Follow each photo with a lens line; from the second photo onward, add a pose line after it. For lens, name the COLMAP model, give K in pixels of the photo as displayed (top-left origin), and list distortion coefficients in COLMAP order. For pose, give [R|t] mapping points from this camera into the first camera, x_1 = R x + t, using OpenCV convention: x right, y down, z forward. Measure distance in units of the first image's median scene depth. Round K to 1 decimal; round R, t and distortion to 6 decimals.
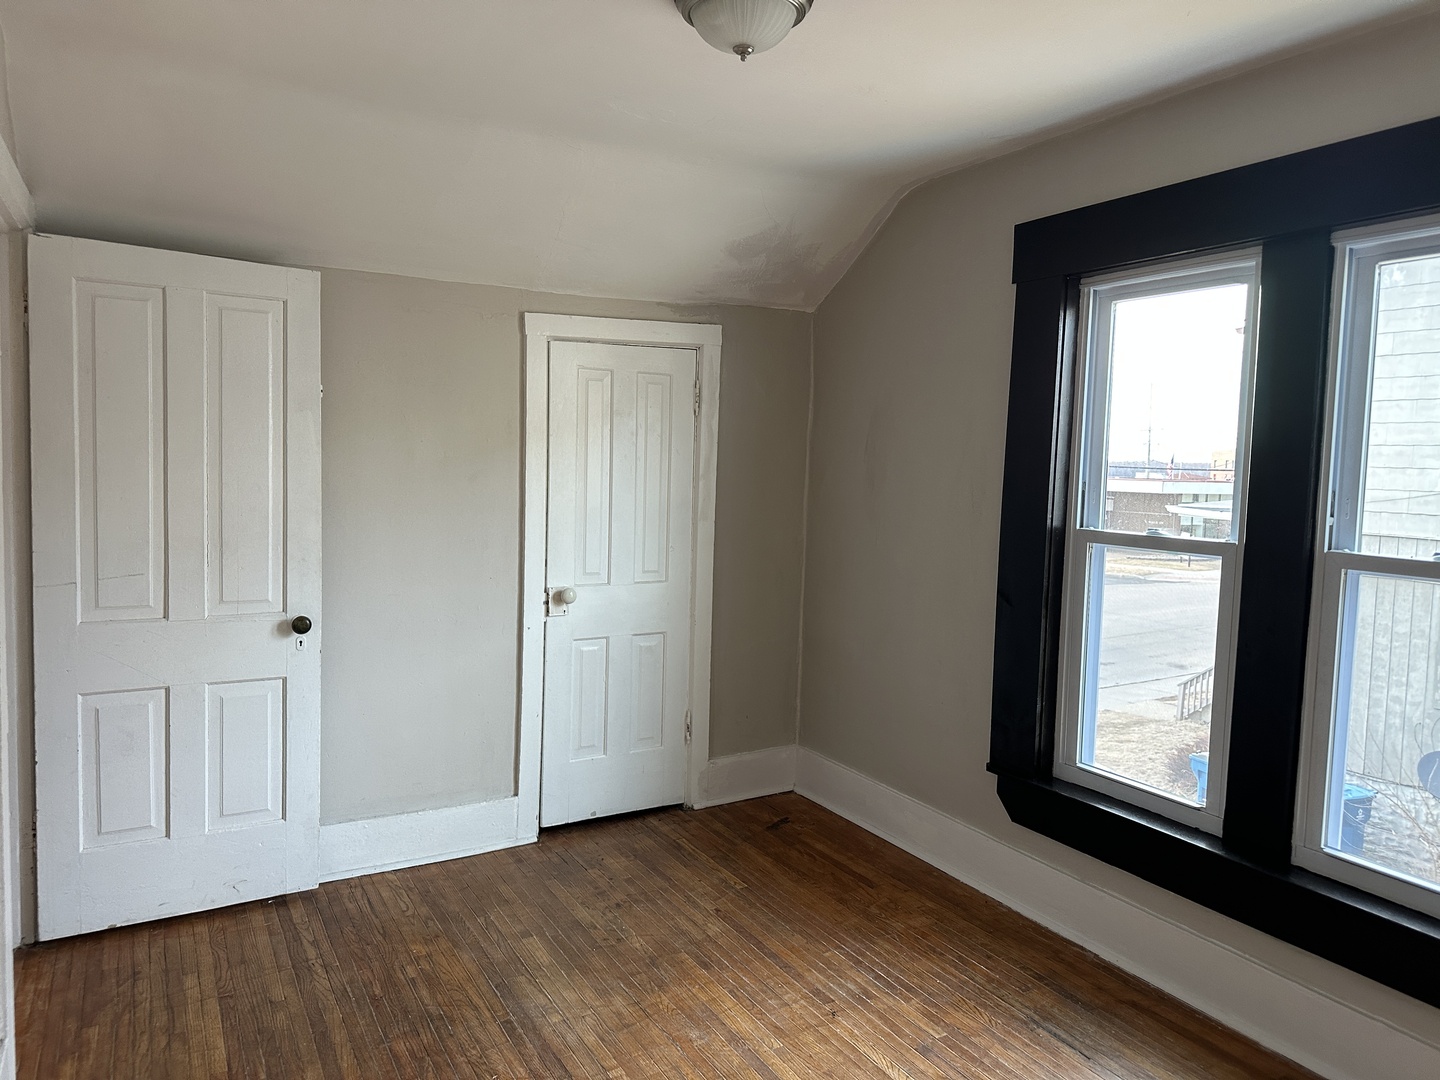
lens RADIAL K [[1013.5, 0, 720.0], [0, 1013.5, 540.0], [0, 0, 1]] dist [0.048030, -0.055355]
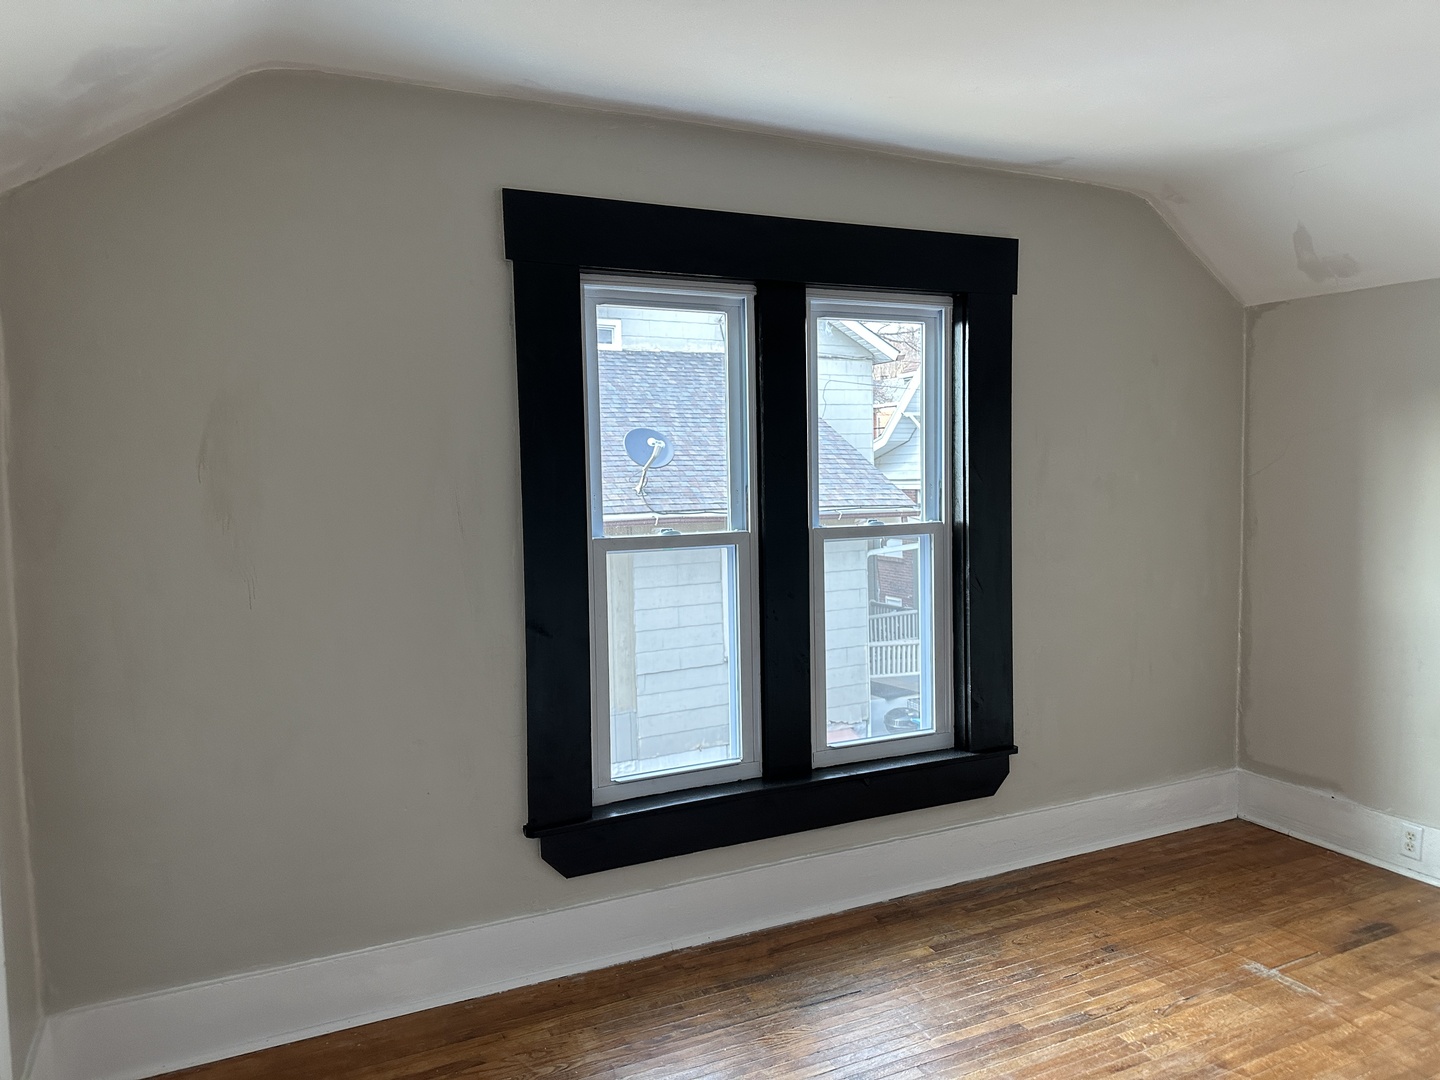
lens RADIAL K [[1021.5, 0, 726.0], [0, 1021.5, 535.8], [0, 0, 1]] dist [0.160460, -0.198399]
pose [[0.065590, -0.095345, 0.993281, -0.618585], [0.097238, 0.991298, 0.088733, -0.090461], [-0.993098, 0.090765, 0.074290, 0.838203]]
